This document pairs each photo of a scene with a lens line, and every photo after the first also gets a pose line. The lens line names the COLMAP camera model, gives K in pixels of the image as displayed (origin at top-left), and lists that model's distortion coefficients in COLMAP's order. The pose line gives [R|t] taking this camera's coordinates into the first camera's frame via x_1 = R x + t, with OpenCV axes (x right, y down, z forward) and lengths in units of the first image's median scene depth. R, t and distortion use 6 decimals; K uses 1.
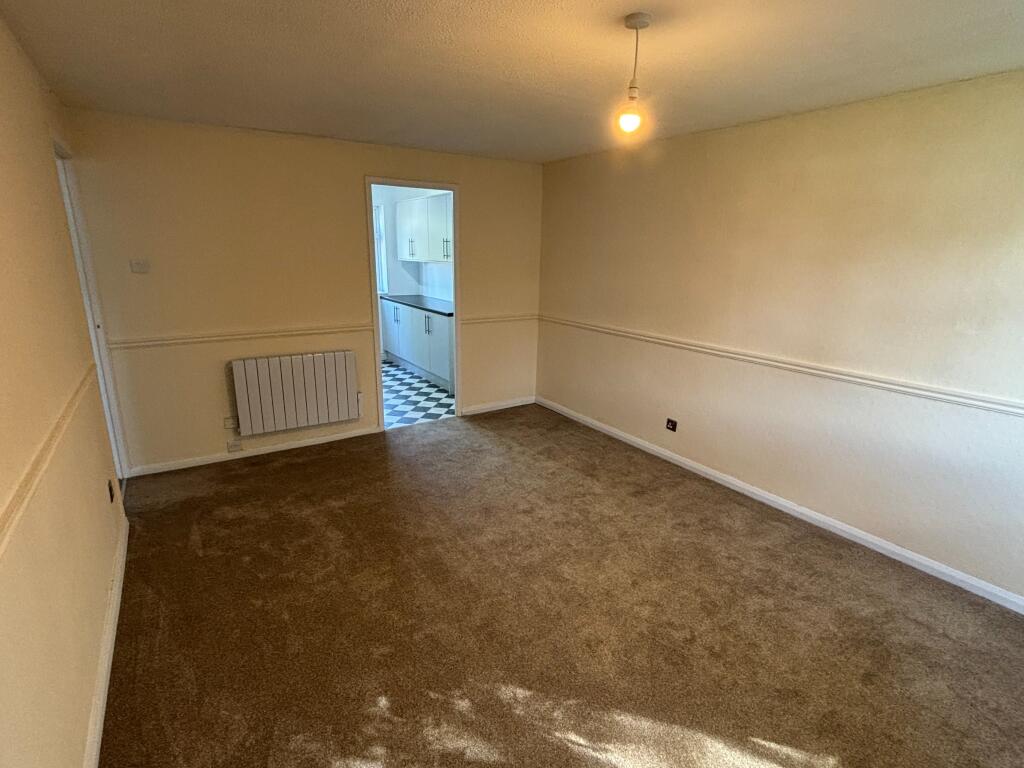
lens RADIAL K [[510.2, 0, 512.0], [0, 510.2, 384.0], [0, 0, 1]] dist [-0.000440, -0.000276]
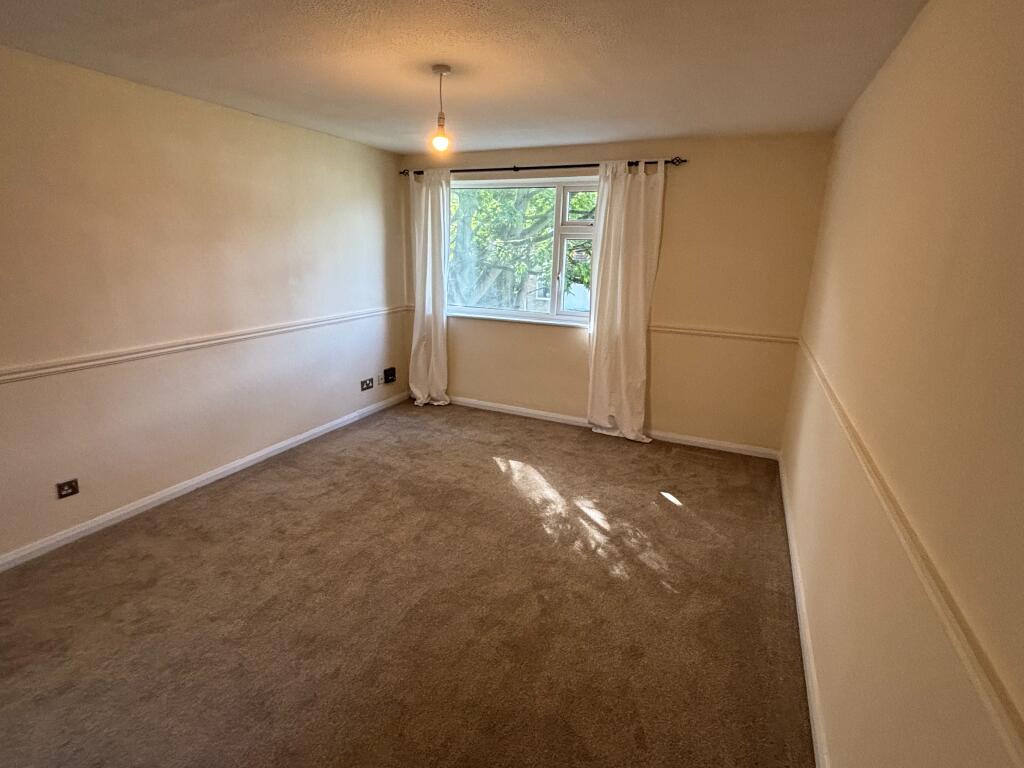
lens RADIAL K [[510.2, 0, 512.0], [0, 510.2, 384.0], [0, 0, 1]] dist [-0.000440, -0.000276]
pose [[-0.521619, -0.258055, 0.813217, -0.664027], [0.188327, 0.894825, 0.404749, -0.269293], [-0.832134, 0.364275, -0.418159, 0.965119]]
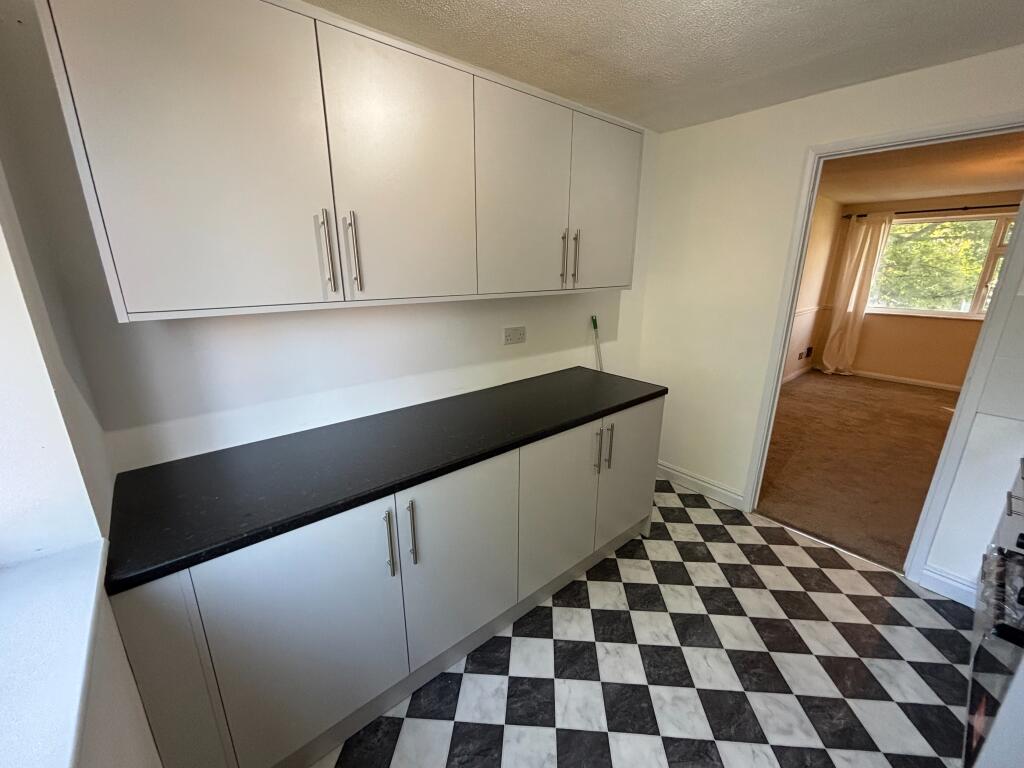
lens RADIAL K [[411.8, 0, 512.0], [0, 411.8, 384.0], [0, 0, 1]] dist [0.000760, 0.000145]
pose [[-0.119006, -0.294973, 0.948066, -0.902061], [0.256464, 0.913316, 0.316354, -0.585200], [-0.959199, 0.280793, -0.033040, 2.166945]]
